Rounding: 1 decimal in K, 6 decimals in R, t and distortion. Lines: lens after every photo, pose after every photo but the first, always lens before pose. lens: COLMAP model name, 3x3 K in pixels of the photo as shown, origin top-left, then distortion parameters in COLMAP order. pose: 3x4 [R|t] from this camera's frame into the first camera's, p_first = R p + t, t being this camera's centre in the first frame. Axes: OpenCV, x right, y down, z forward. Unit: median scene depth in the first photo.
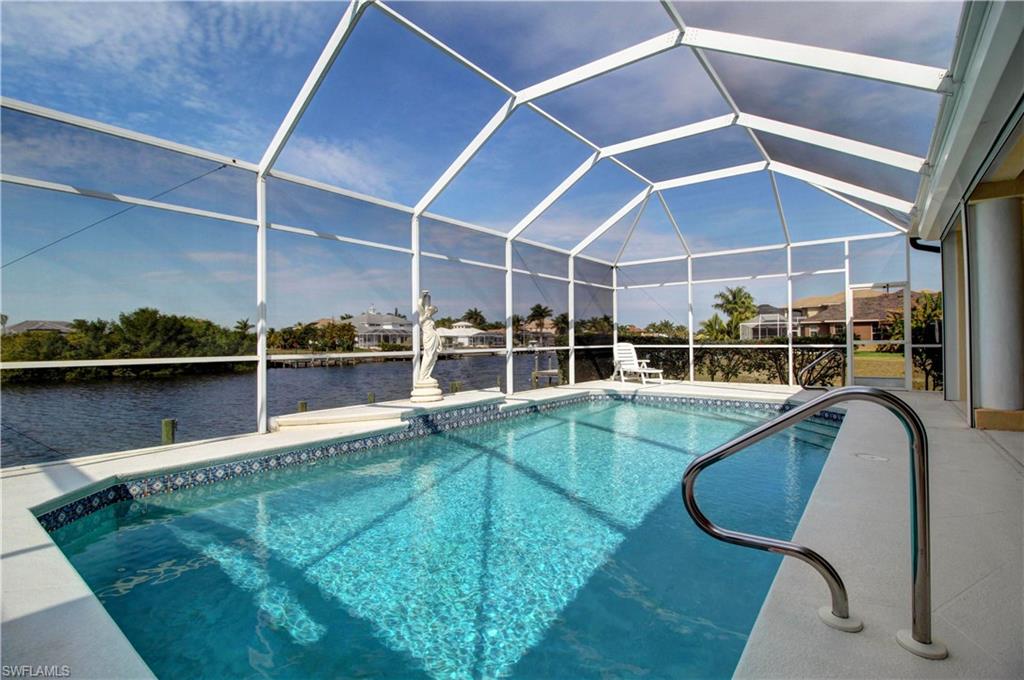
lens RADIAL K [[478.9, 0, 513.3], [0, 478.9, 334.8], [0, 0, 1]] dist [0.010593, -0.018649]
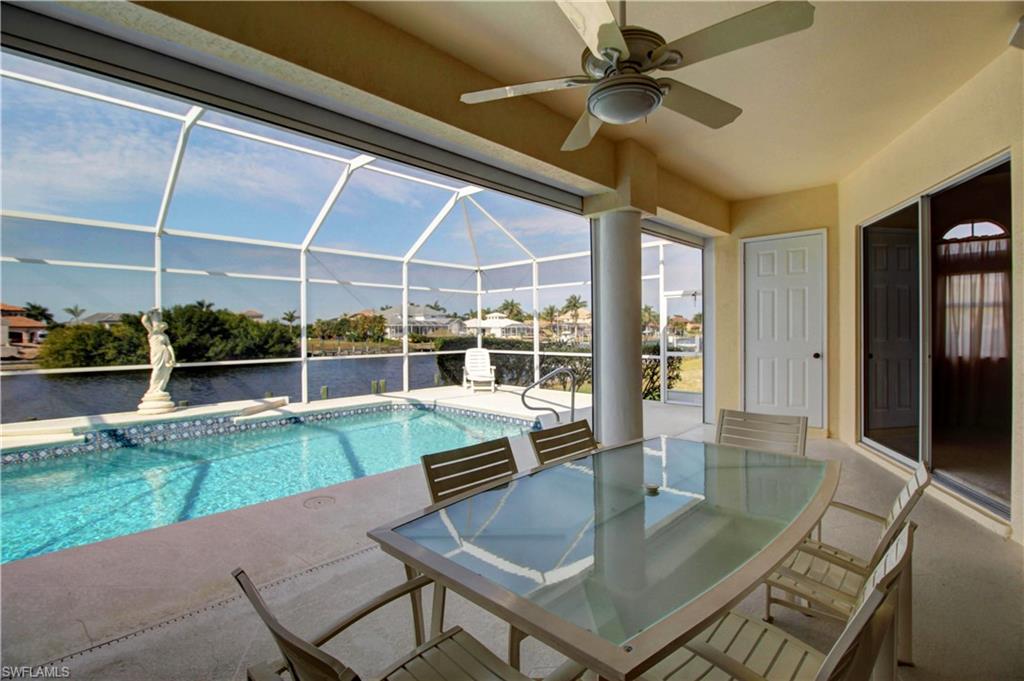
lens RADIAL K [[474.6, 0, 514.0], [0, 474.6, 329.7], [0, 0, 1]] dist [0.001306, -0.015553]
pose [[0.994361, 0.002281, -0.106022, 0.434985], [-0.001092, 0.999936, 0.011266, -0.034748], [0.106041, -0.011087, 0.994300, 0.037735]]
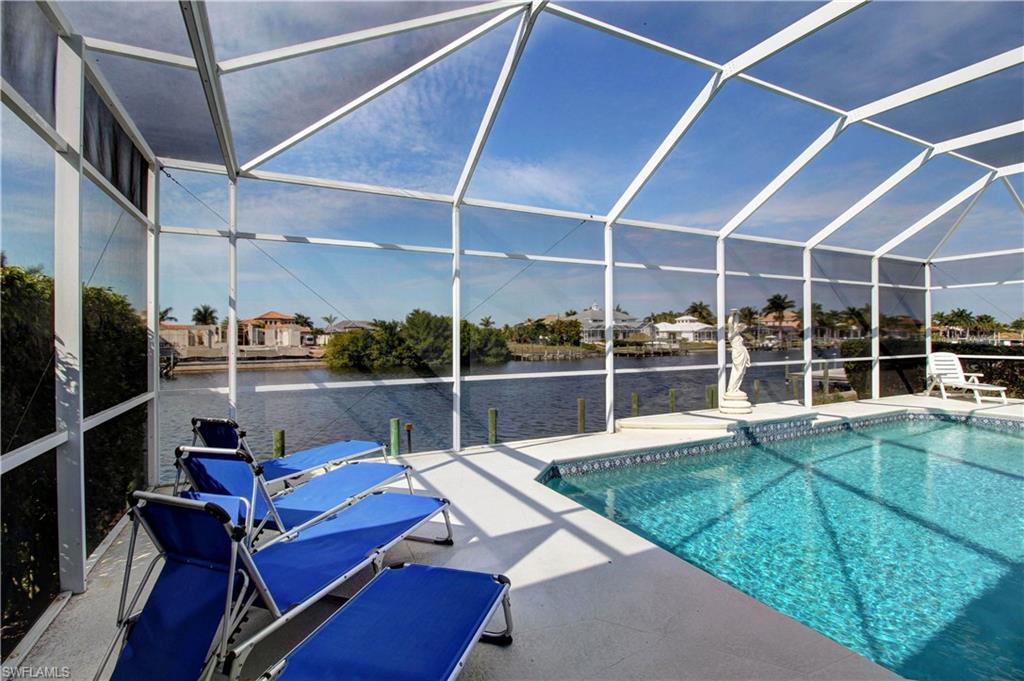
lens RADIAL K [[478.9, 0, 513.3], [0, 478.9, 335.3], [0, 0, 1]] dist [0.010593, -0.018649]
pose [[0.903729, 0.001451, -0.428103, -0.106131], [0.004685, 0.999901, 0.013281, -0.030996], [0.428080, -0.014008, 0.903632, -0.108502]]
